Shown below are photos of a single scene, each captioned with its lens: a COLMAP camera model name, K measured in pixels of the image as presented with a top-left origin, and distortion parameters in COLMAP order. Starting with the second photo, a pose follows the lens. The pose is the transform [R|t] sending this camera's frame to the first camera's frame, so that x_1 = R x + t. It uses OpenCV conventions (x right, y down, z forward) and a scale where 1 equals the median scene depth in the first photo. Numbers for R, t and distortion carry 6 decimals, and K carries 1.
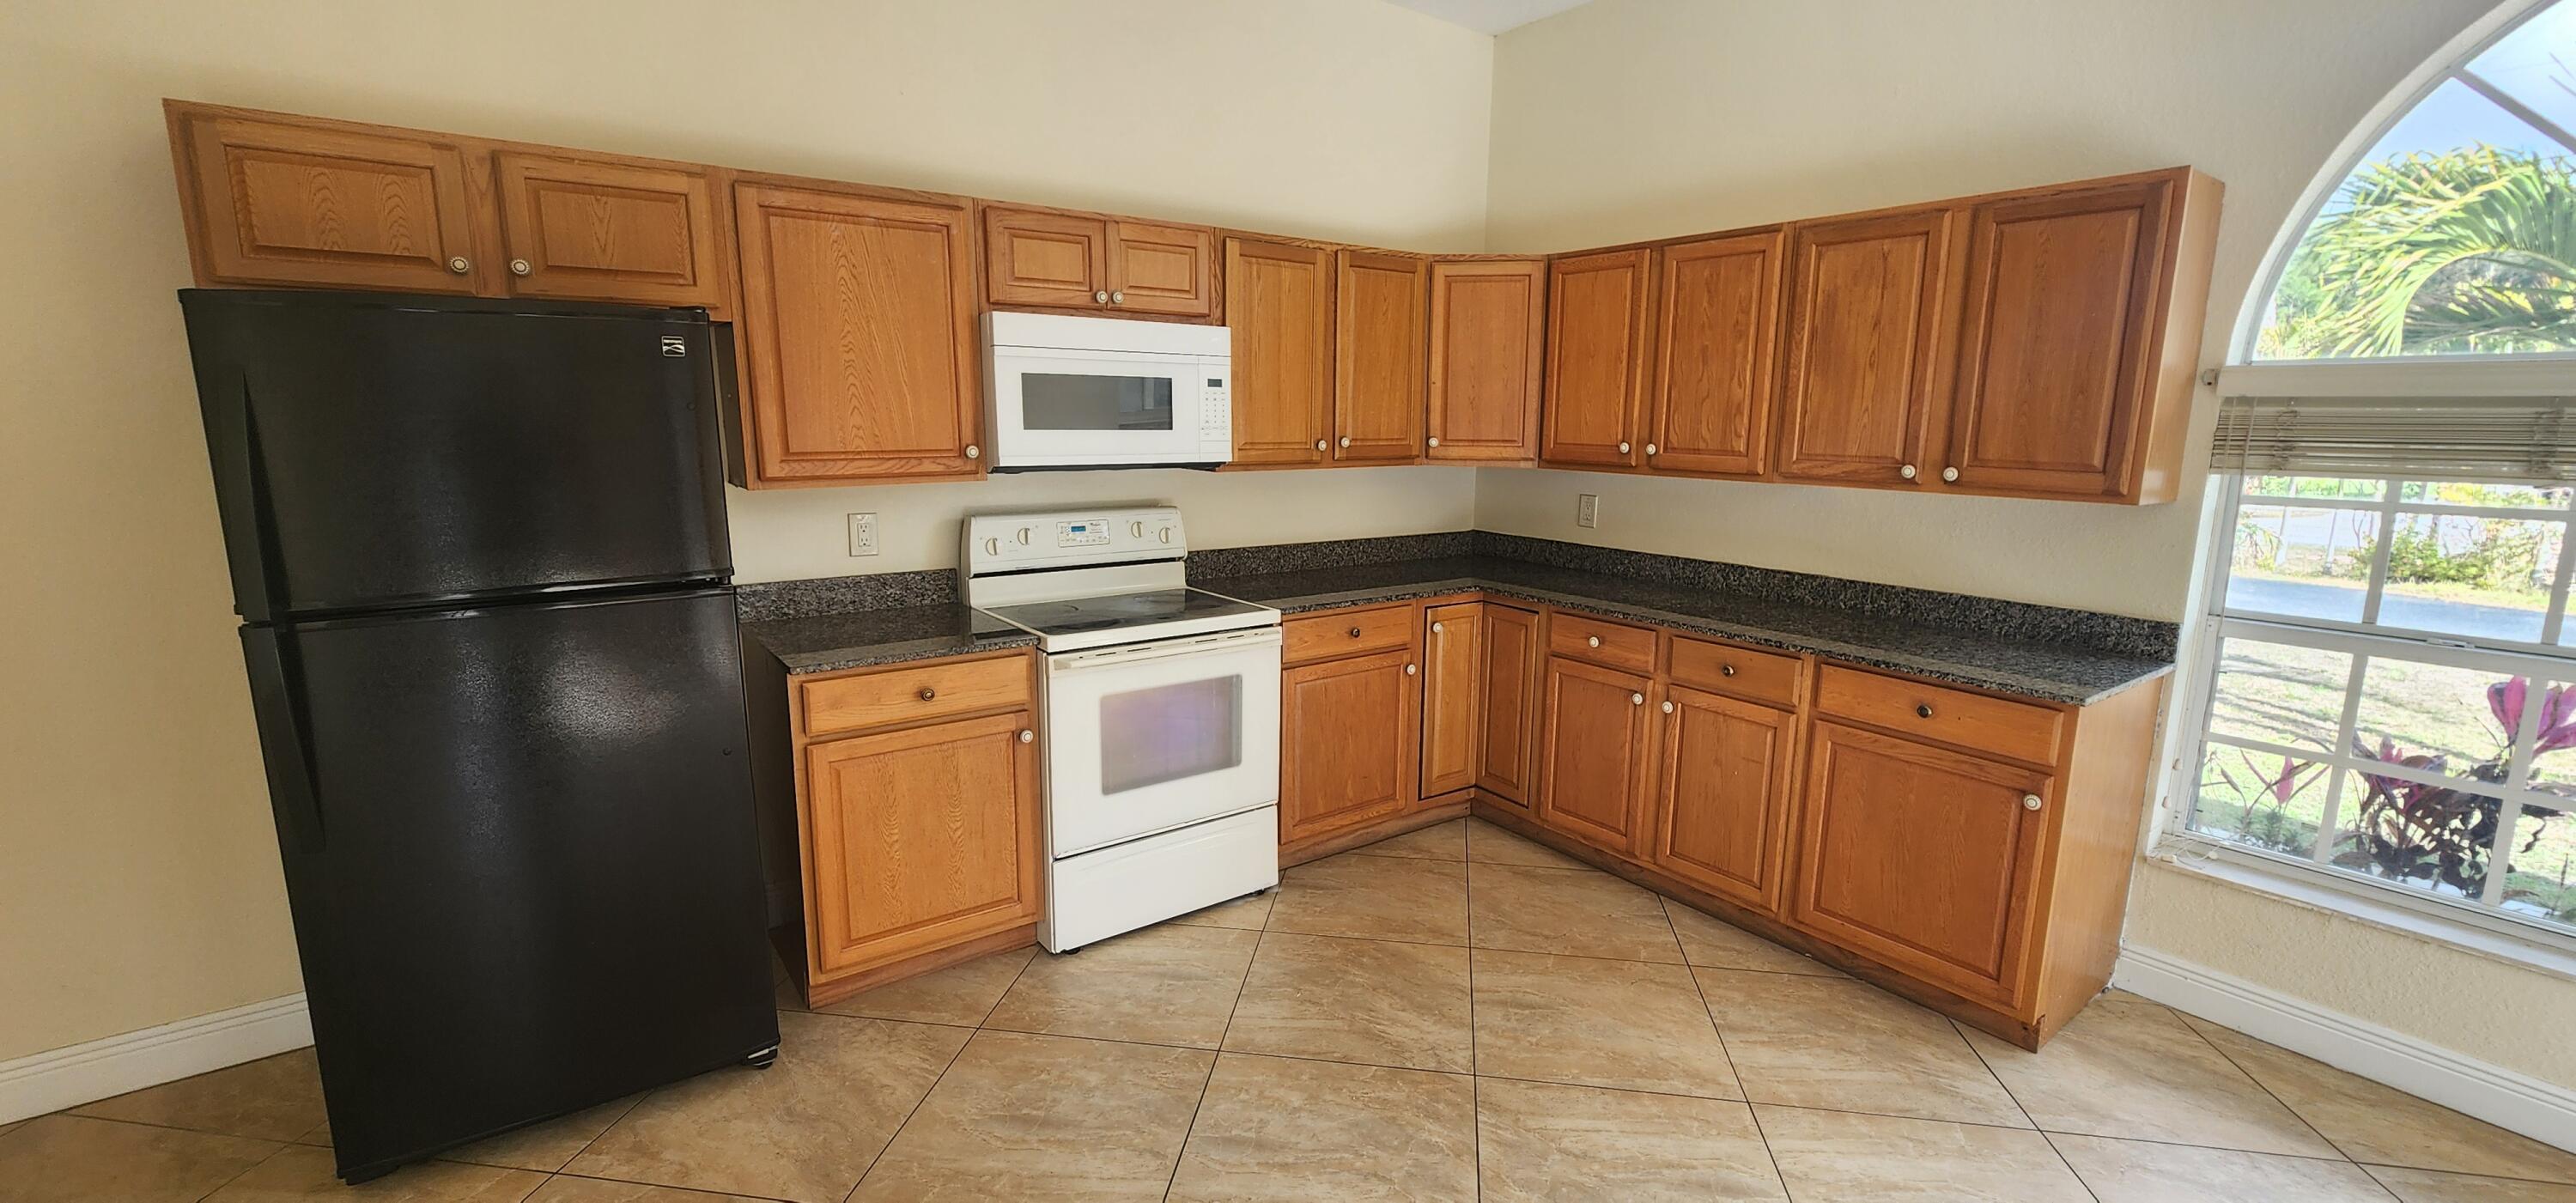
lens RADIAL K [[1050.2, 0, 1297.6], [0, 1050.2, 606.7], [0, 0, 1]] dist [-0.000320, -0.000311]
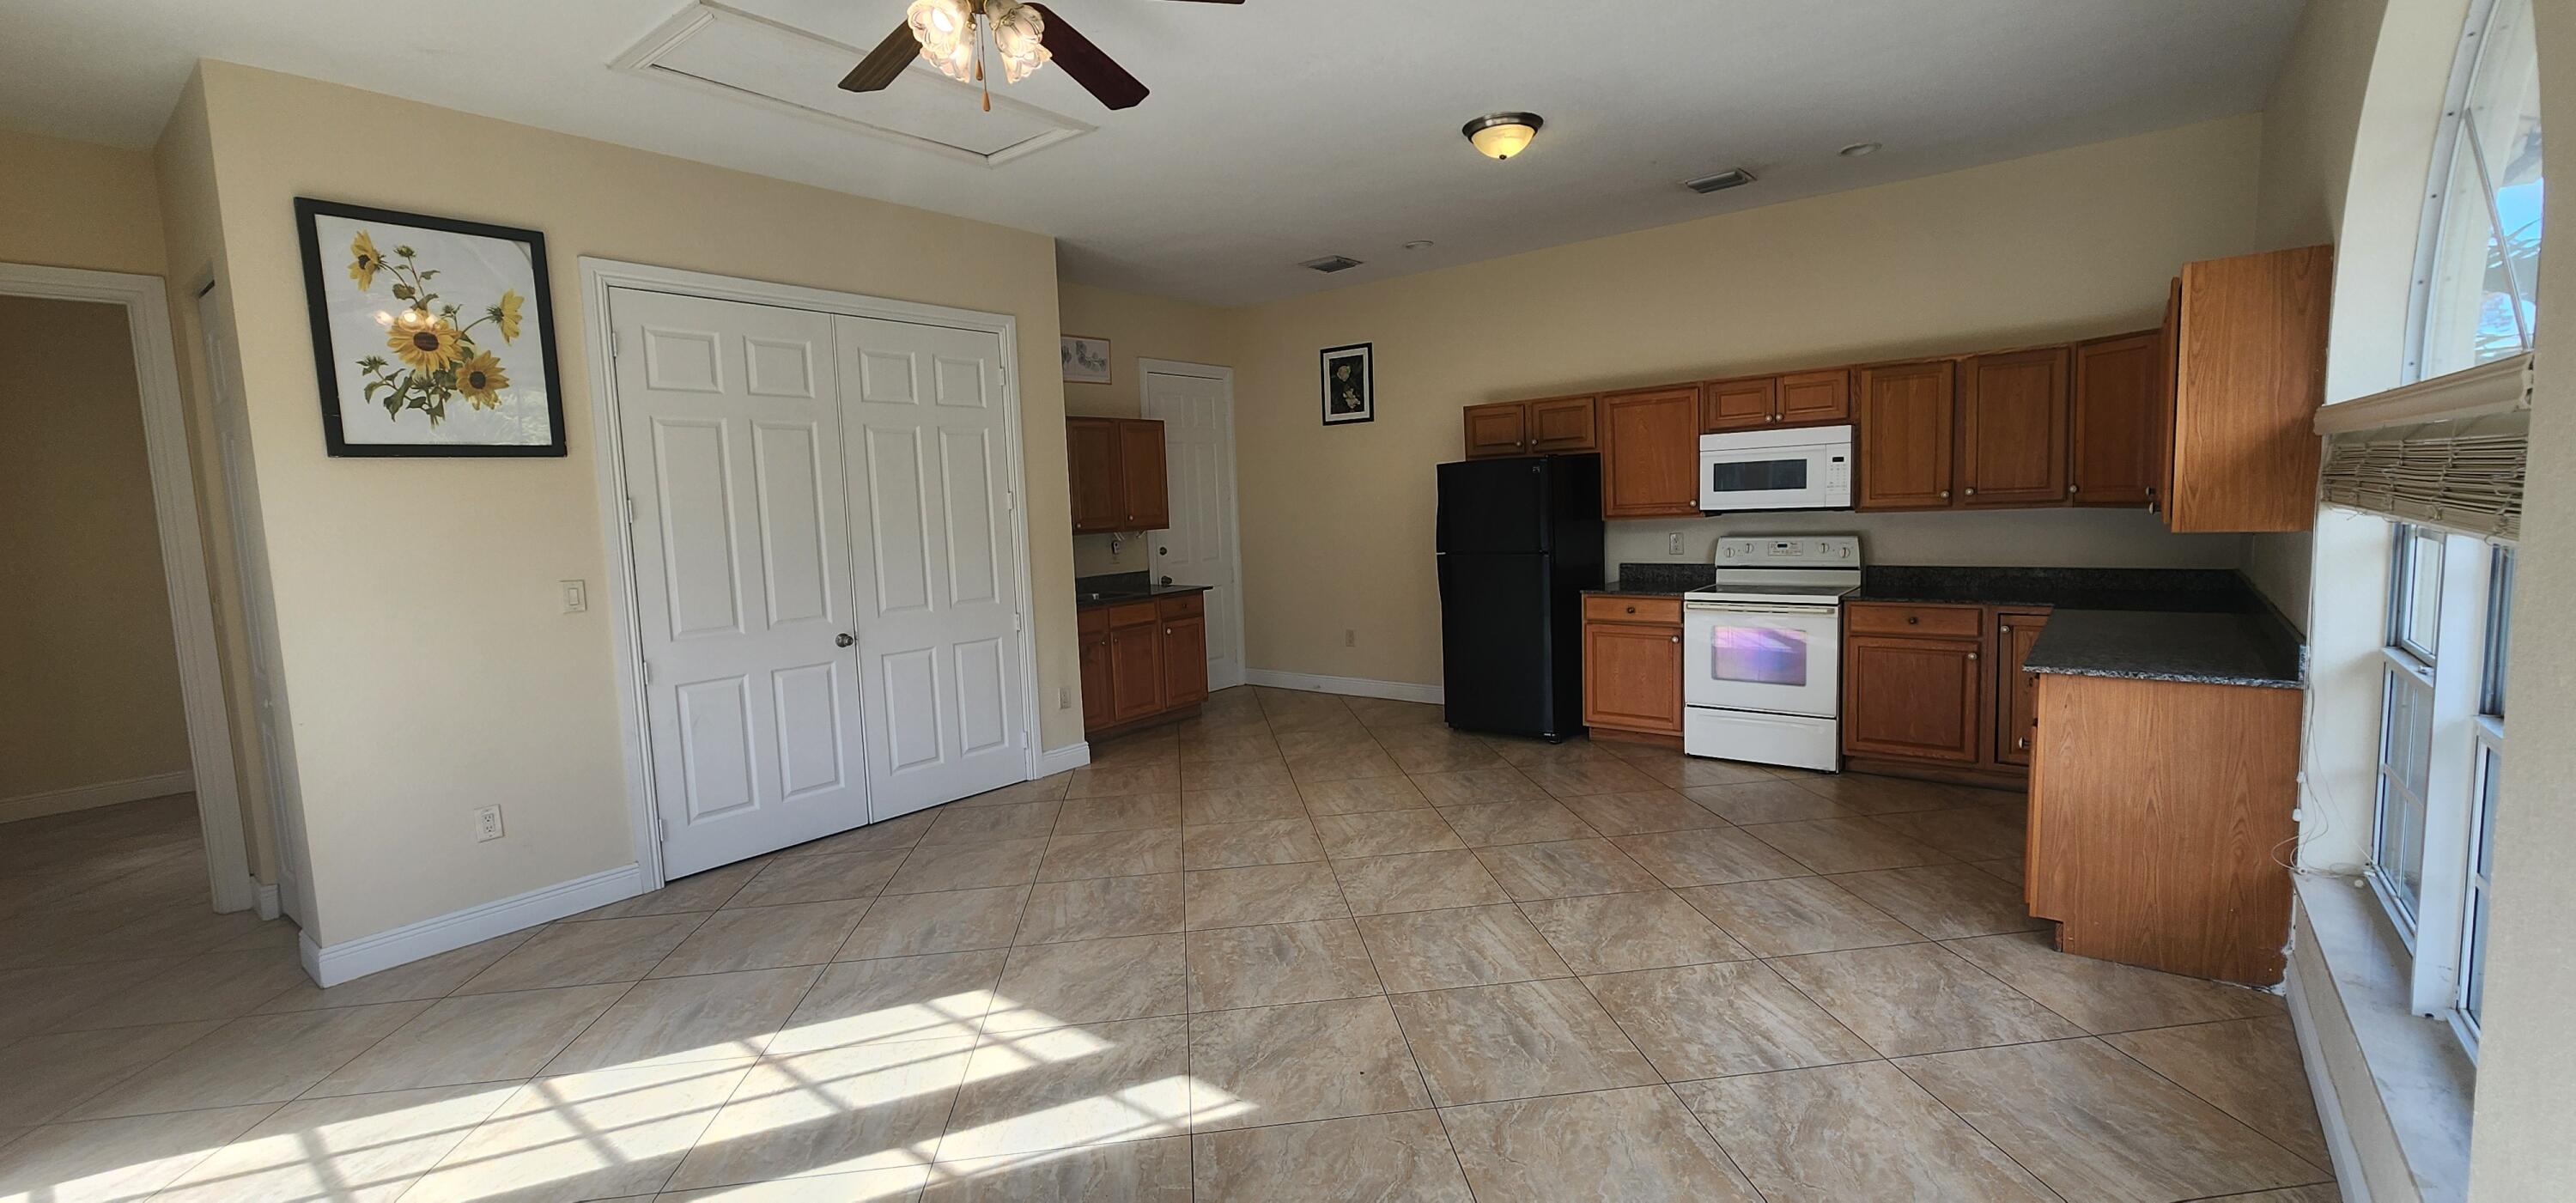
lens RADIAL K [[1060.6, 0, 1301.7], [0, 1060.6, 596.7], [0, 0, 1]] dist [0.003075, -0.000002]
pose [[0.259285, 0.069282, -0.963313, 1.442206], [-0.129944, 0.990857, 0.036287, 0.055033], [0.957019, 0.115768, 0.265917, -0.248960]]
